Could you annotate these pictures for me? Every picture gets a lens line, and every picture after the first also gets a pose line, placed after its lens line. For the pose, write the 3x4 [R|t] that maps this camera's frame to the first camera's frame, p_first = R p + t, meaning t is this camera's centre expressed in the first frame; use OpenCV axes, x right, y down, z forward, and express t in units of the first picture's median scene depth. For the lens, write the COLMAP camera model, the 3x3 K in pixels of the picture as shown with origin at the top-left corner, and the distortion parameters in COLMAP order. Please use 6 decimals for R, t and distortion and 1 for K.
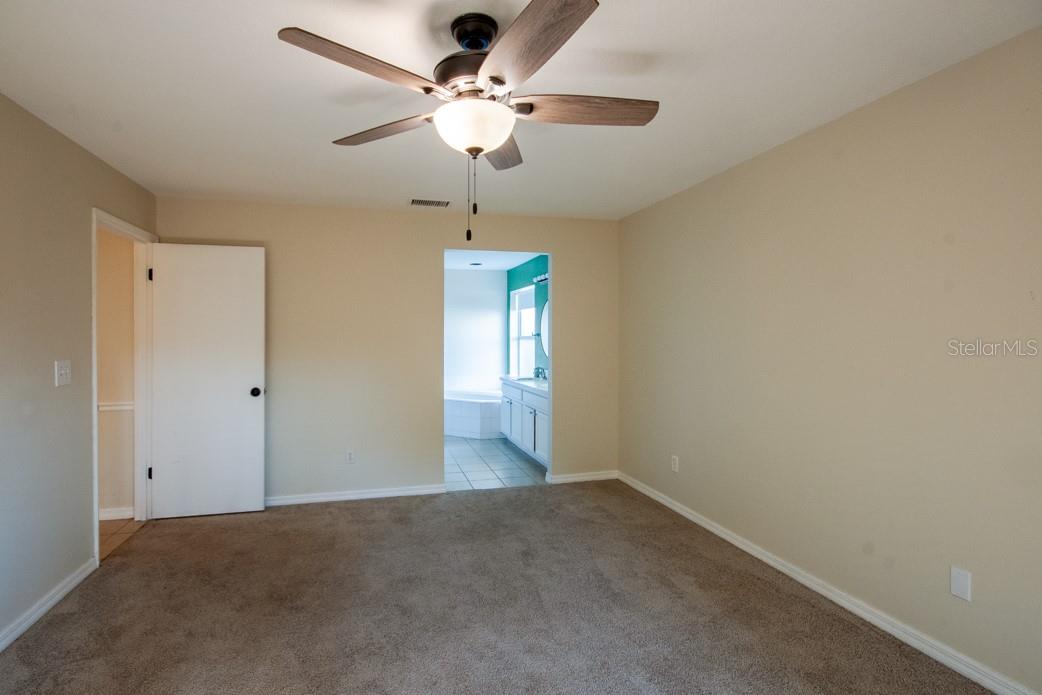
lens RADIAL K [[506.2, 0, 520.8], [0, 506.2, 350.1], [0, 0, 1]] dist [-0.005876, -0.001385]
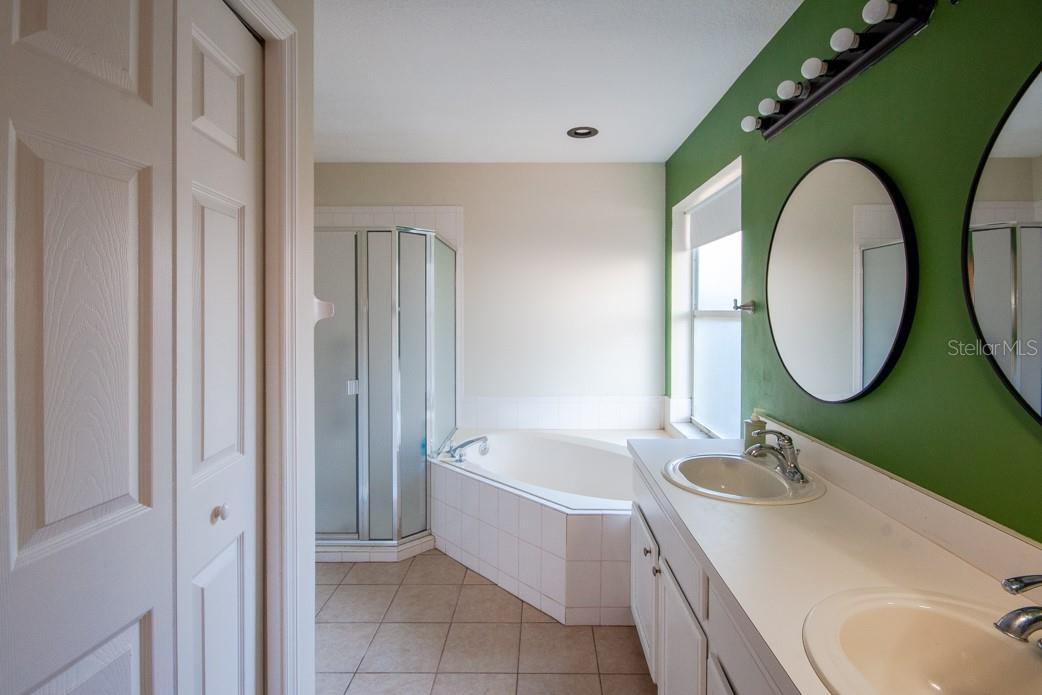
lens RADIAL K [[506.2, 0, 521.1], [0, 506.2, 338.6], [0, 0, 1]] dist [-0.005876, -0.001385]
pose [[0.945584, 0.007624, -0.325290, -0.001717], [-0.002314, 0.999858, 0.016708, -0.012437], [0.325371, -0.015047, 0.945467, 0.562329]]
